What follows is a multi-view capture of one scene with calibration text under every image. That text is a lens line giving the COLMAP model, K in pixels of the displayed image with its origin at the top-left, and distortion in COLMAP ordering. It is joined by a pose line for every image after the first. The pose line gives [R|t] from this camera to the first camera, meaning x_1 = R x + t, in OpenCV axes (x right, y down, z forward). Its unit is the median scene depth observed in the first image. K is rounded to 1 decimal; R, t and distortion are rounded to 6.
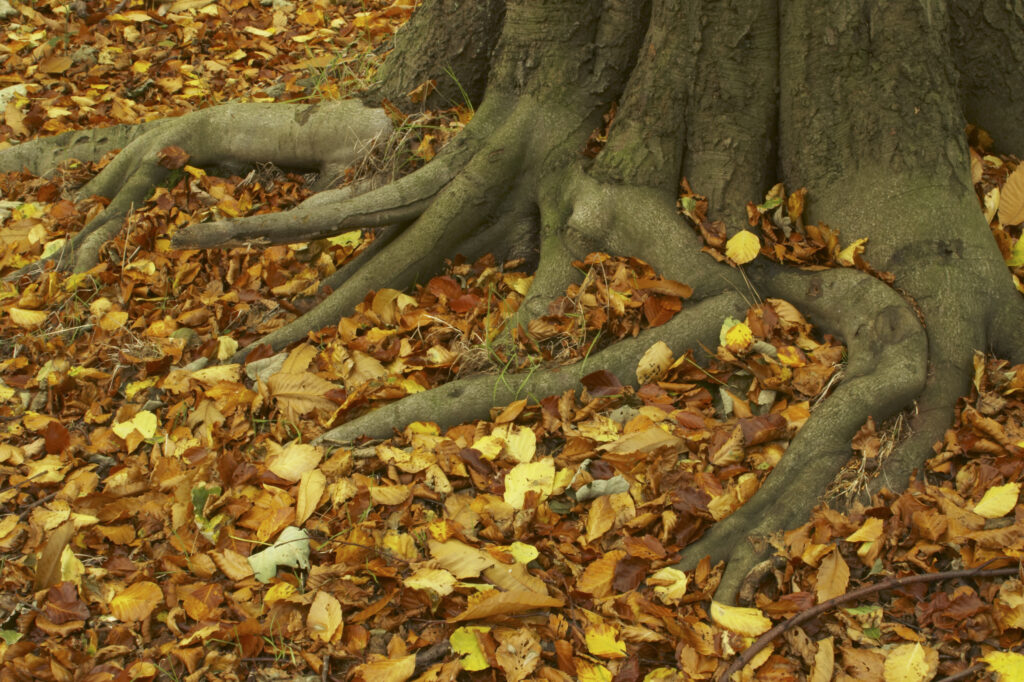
lens RADIAL K [[1549.4, 0, 512.0], [0, 1549.4, 341.0], [0, 0, 1]] dist [-0.060489, 0.022274]
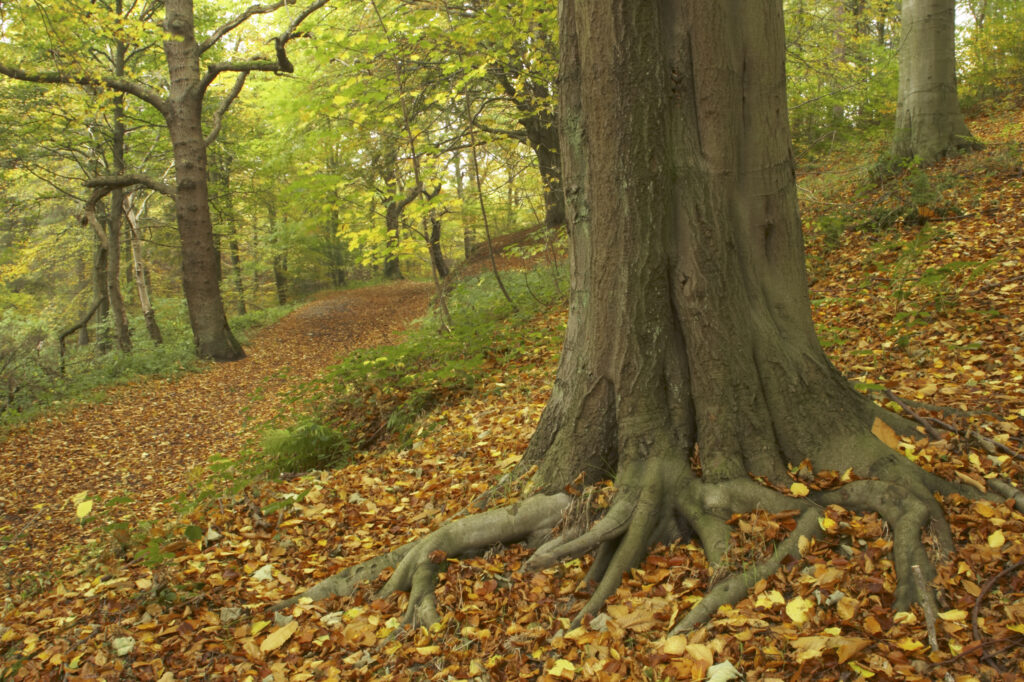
lens RADIAL K [[936.2, 0, 516.0], [0, 936.2, 340.7], [0, 0, 1]] dist [-0.124914, 0.075279]
pose [[0.918993, -0.187116, 0.347044, -0.612799], [0.309406, 0.887826, -0.340635, 0.068806], [-0.244376, 0.420419, 0.873801, -0.071460]]
